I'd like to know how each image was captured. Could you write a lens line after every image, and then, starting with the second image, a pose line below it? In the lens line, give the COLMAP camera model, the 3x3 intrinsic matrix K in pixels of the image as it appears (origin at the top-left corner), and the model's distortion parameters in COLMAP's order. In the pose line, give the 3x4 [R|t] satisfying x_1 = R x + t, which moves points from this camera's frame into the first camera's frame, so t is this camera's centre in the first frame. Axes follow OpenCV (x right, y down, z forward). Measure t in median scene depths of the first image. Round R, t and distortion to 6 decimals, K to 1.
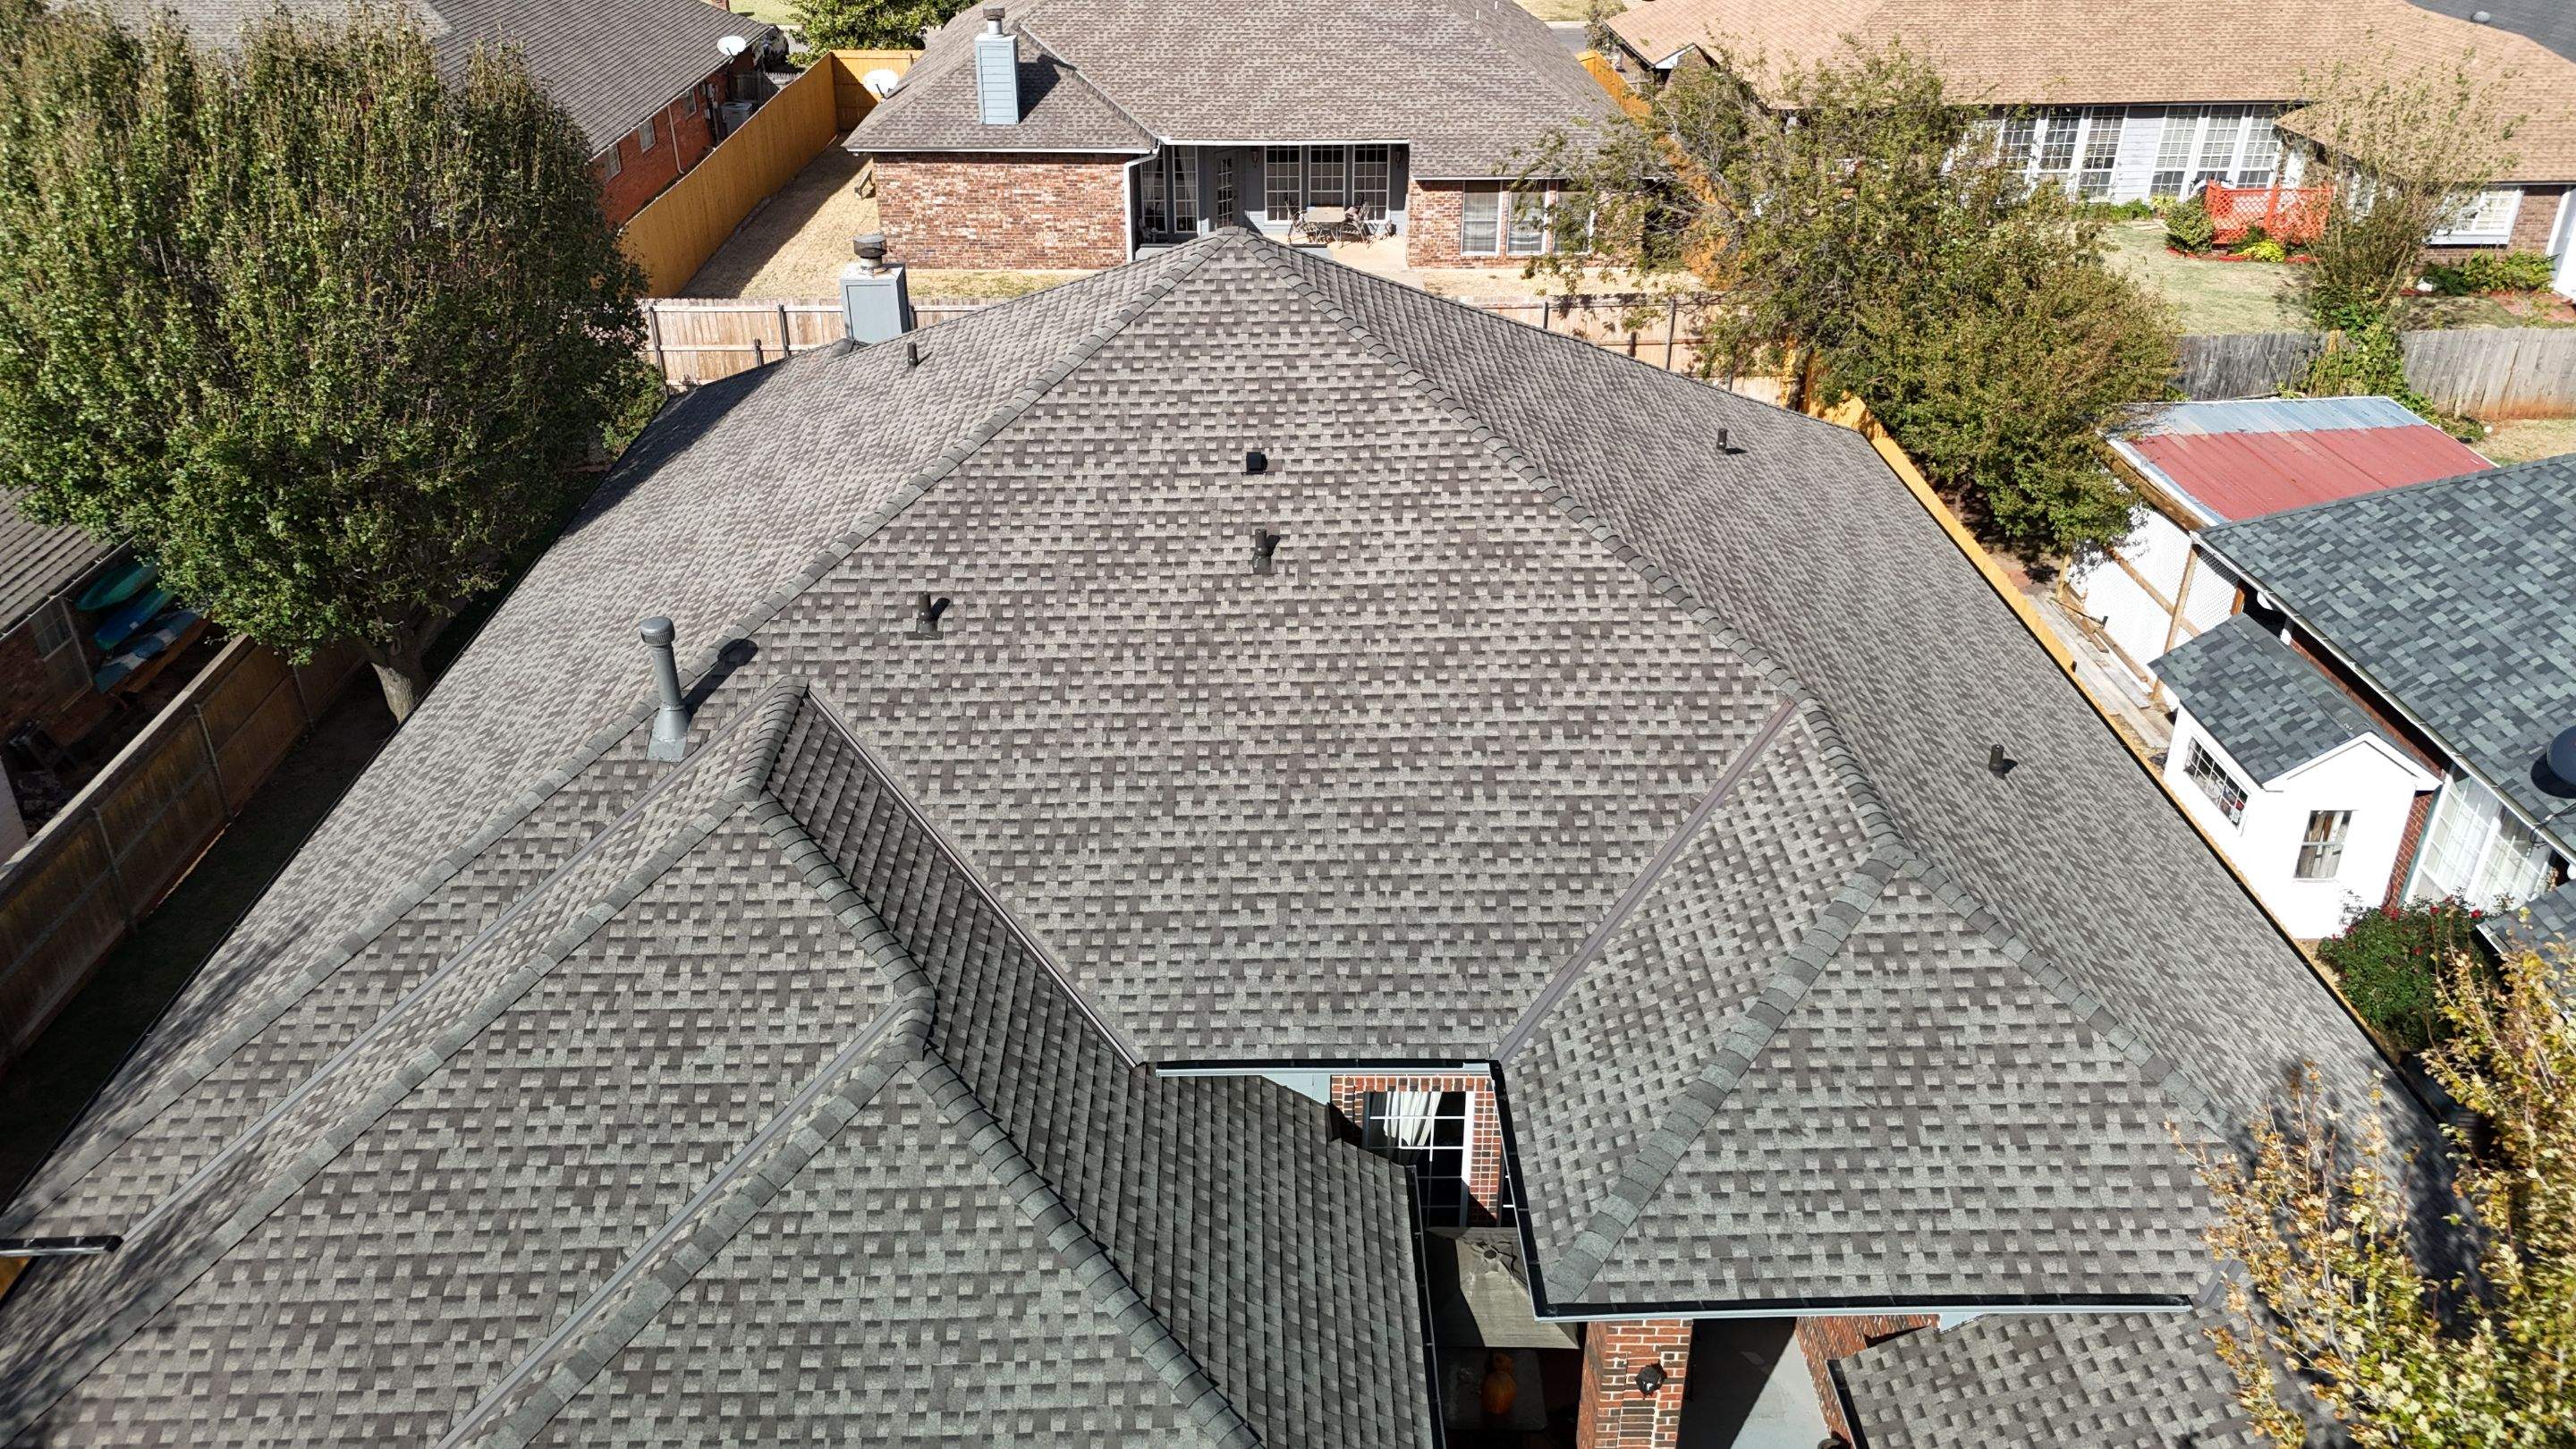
lens RADIAL K [[1836.9, 0, 1276.6], [0, 1836.9, 737.7], [0, 0, 1]] dist [0.024480, -0.001051]
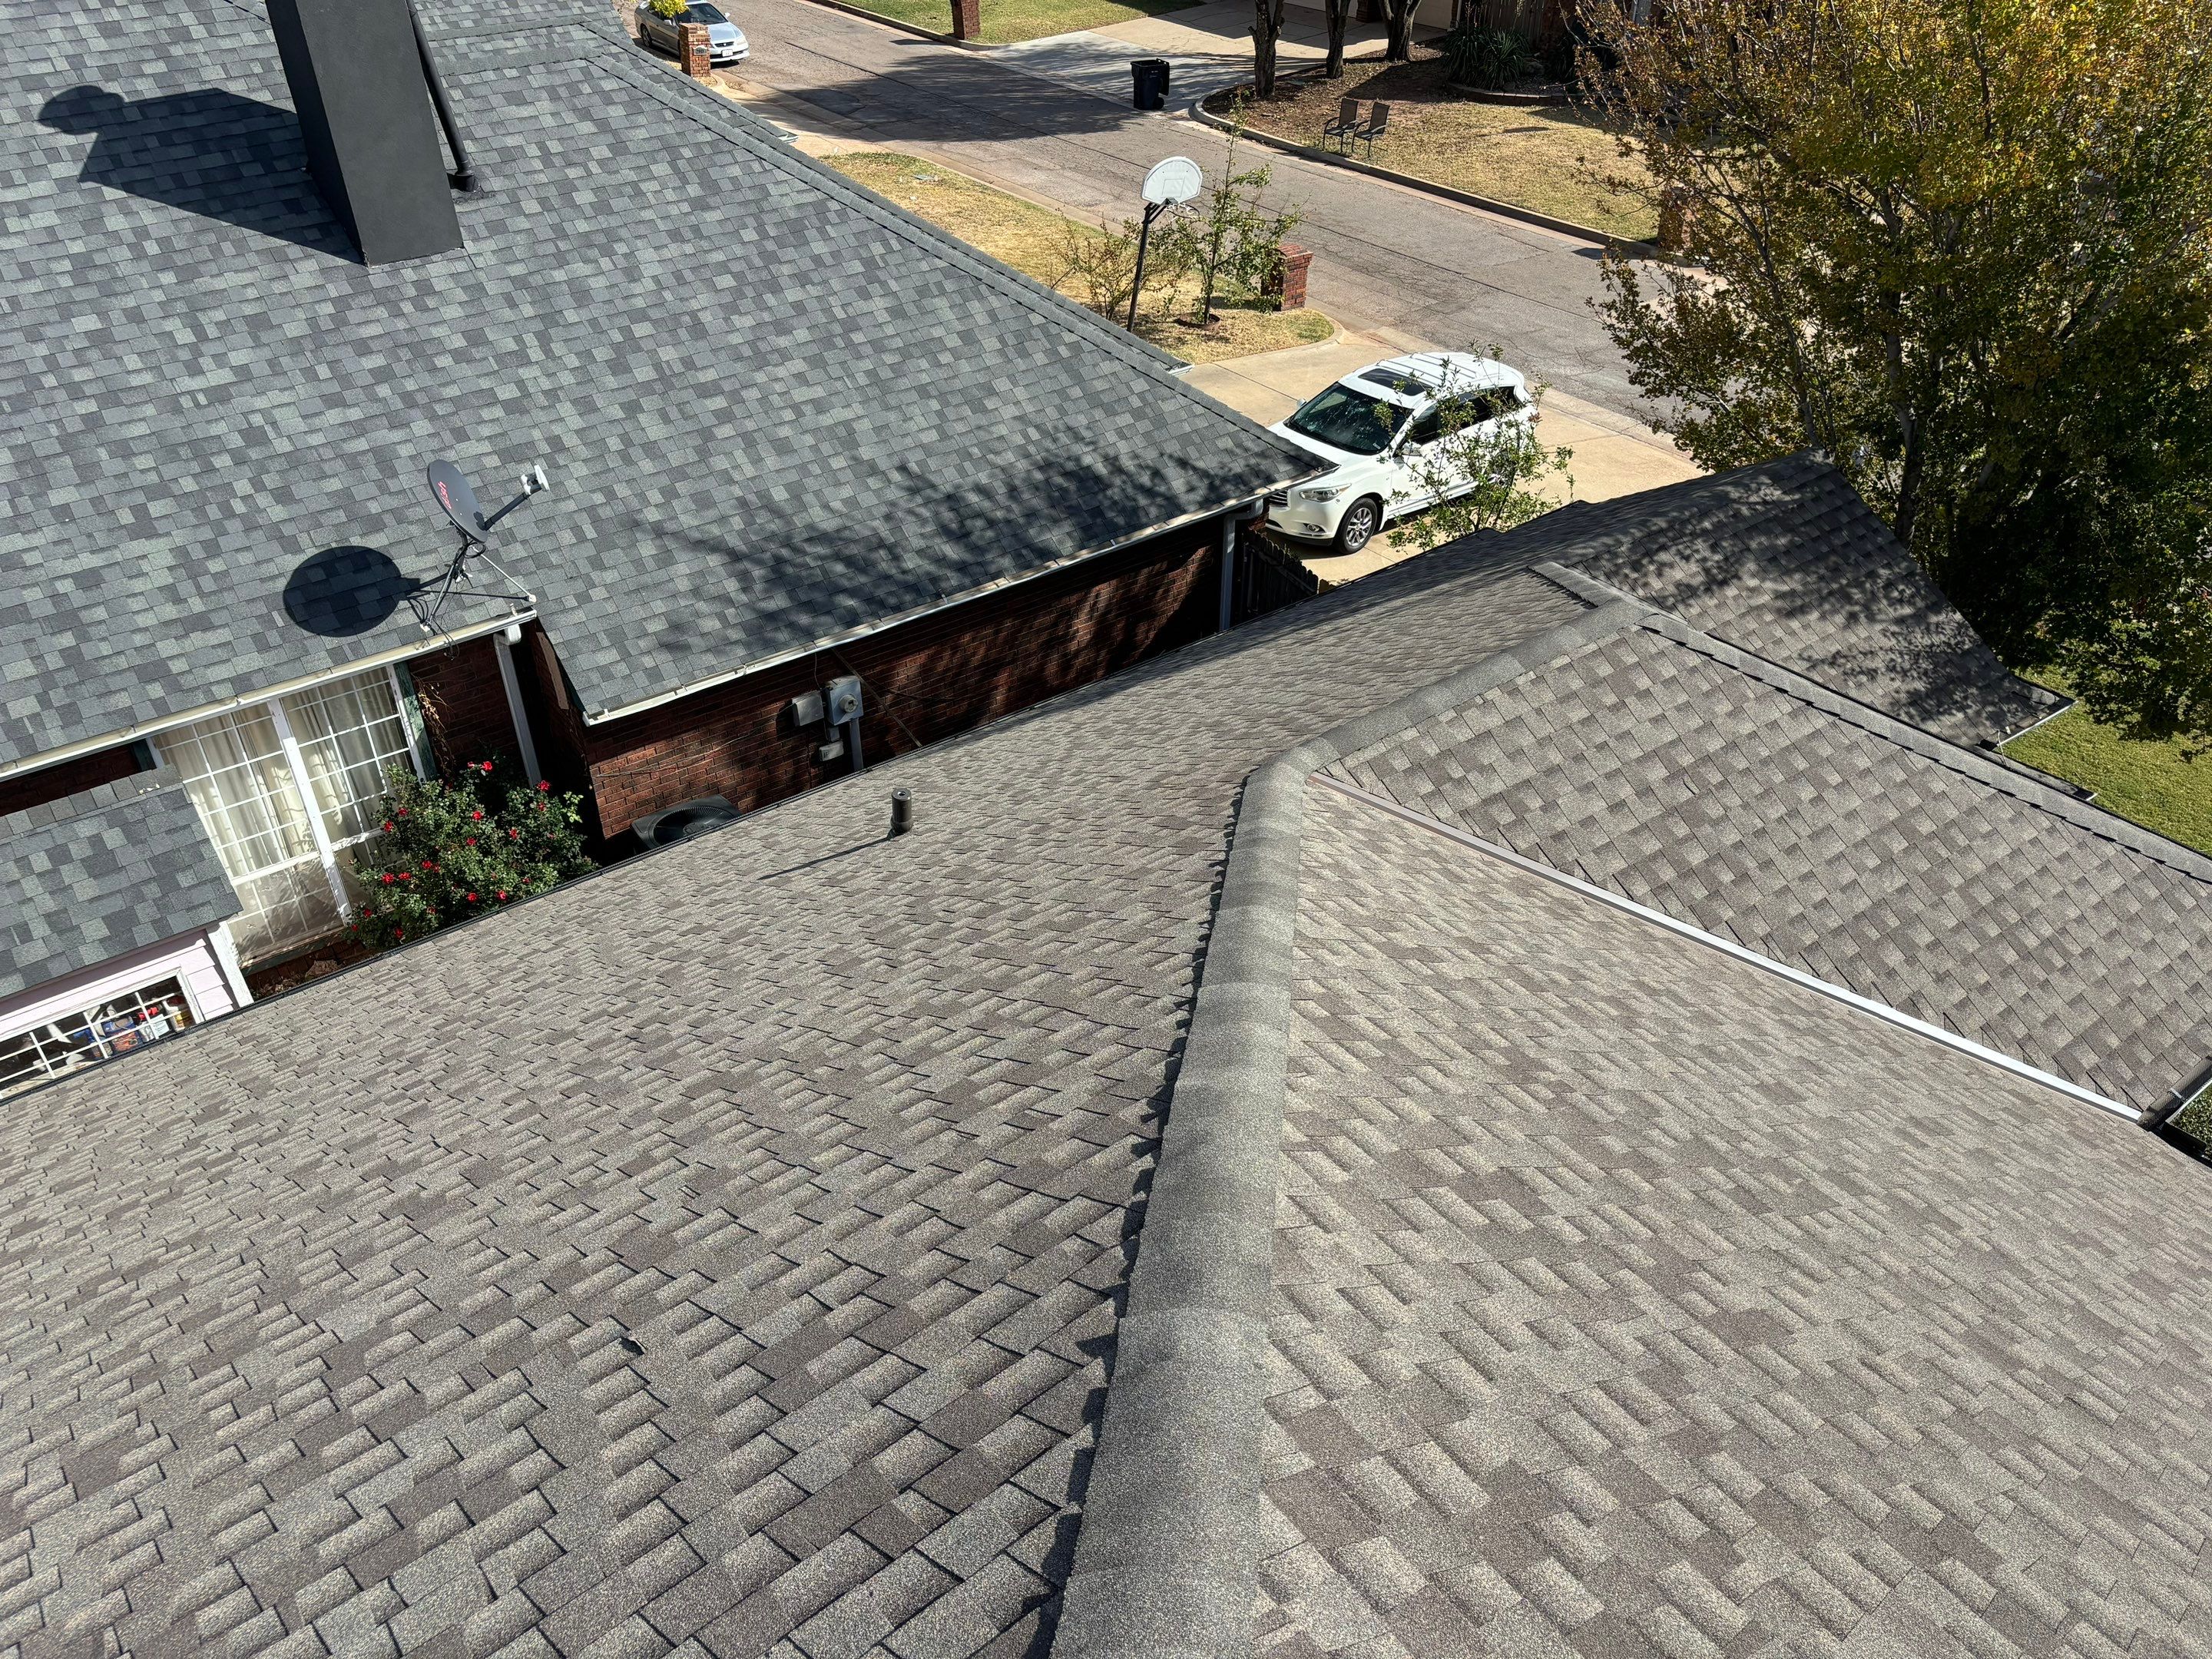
lens RADIAL K [[1658.9, 0, 1109.5], [0, 1658.9, 830.0], [0, 0, 1]] dist [0.039130, -0.020786]
pose [[-0.599986, -0.466290, 0.650069, 0.007729], [0.385423, 0.543579, 0.745635, -0.366268], [-0.701046, 0.697922, -0.146421, 1.089179]]
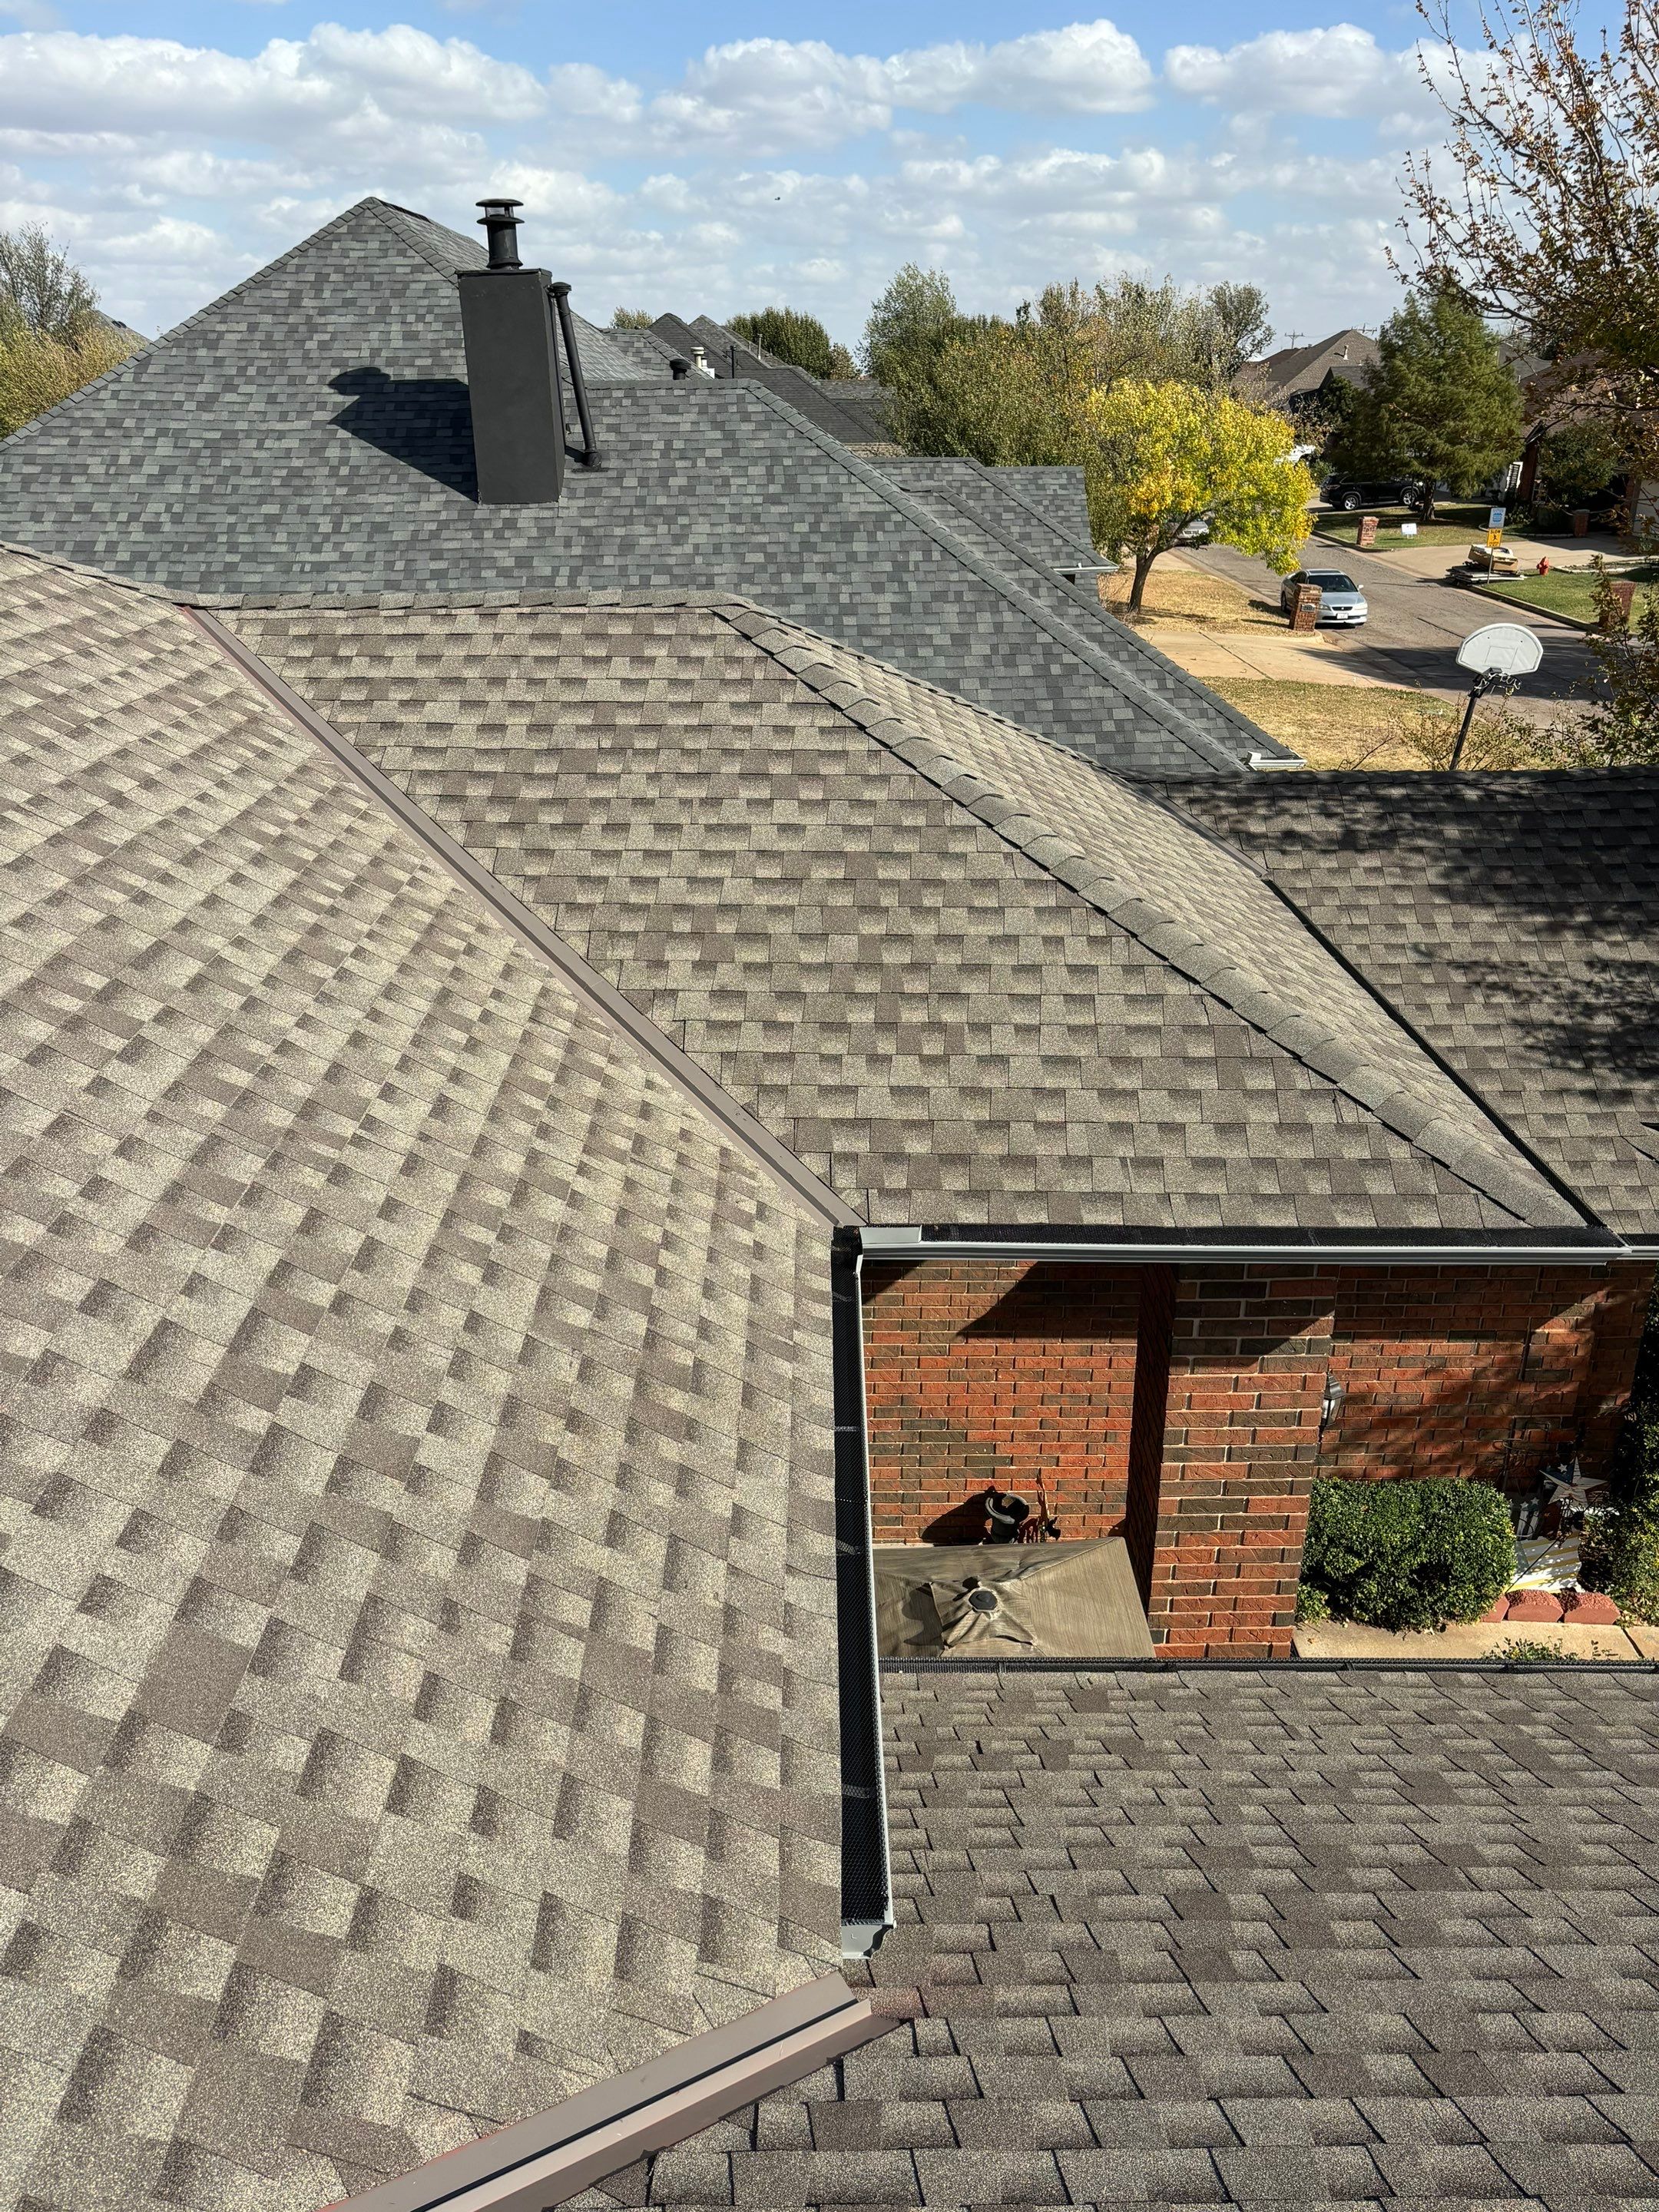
lens RADIAL K [[1658.9, 0, 820.9], [0, 1658.9, 1112.0], [0, 0, 1]] dist [0.039130, -0.020786]
pose [[0.005284, -0.404337, 0.914595, -0.189876], [0.487020, 0.799847, 0.350794, 0.016291], [-0.873375, 0.443572, 0.201147, 0.796098]]
